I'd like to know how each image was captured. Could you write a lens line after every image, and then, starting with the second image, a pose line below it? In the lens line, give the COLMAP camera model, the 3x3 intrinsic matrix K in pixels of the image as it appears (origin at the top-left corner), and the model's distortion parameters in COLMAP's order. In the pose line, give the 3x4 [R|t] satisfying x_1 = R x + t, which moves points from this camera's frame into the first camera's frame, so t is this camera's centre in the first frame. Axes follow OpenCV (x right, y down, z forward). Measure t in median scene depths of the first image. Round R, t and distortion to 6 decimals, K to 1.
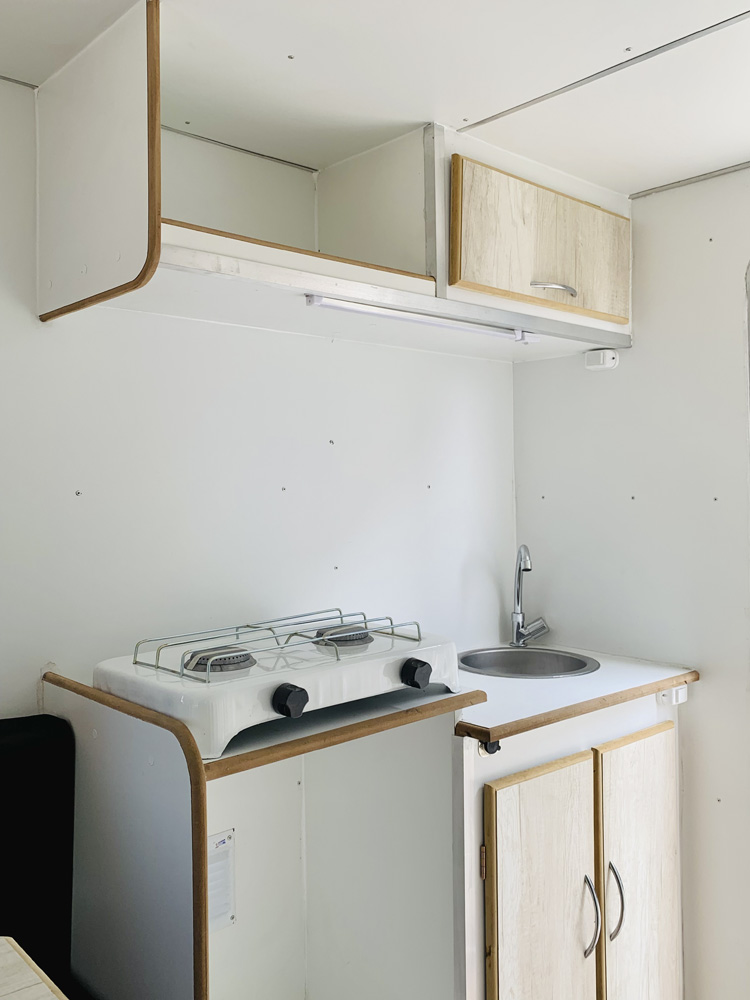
lens RADIAL K [[882.9, 0, 375.0], [0, 882.9, 500.0], [0, 0, 1]] dist [0.004035, 0.020774]
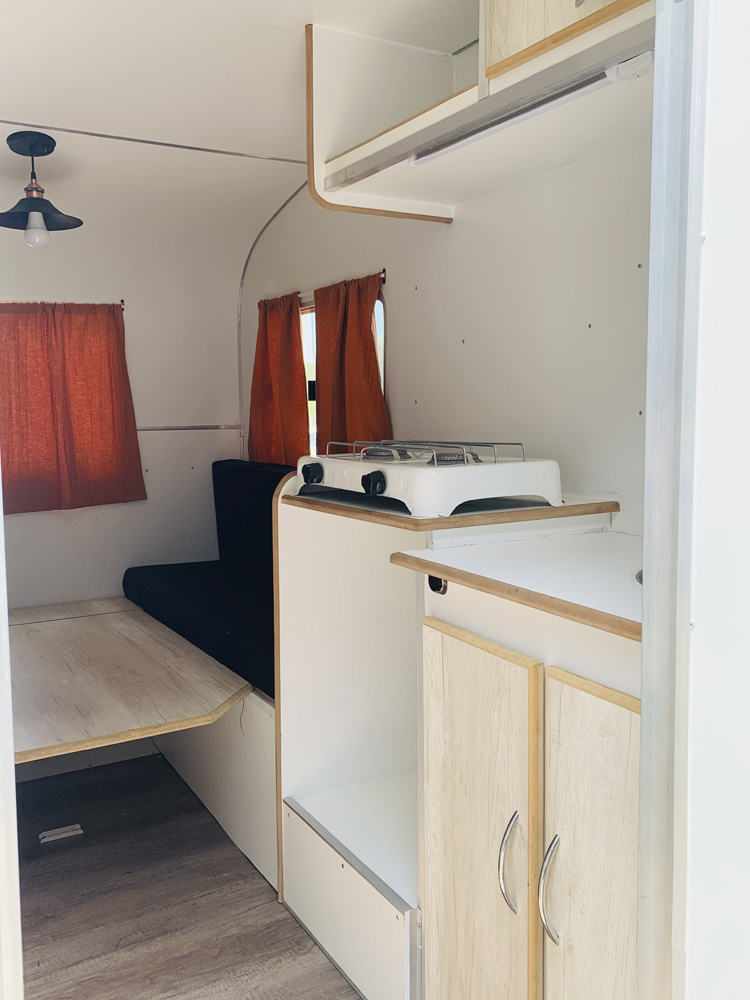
lens RADIAL K [[882.9, 0, 375.0], [0, 882.9, 500.0], [0, 0, 1]] dist [0.004035, 0.020774]
pose [[-0.209601, 0.123379, -0.969972, 1.042427], [-0.011311, 0.991635, 0.128579, 0.065138], [0.977722, 0.037922, -0.206452, 1.104548]]
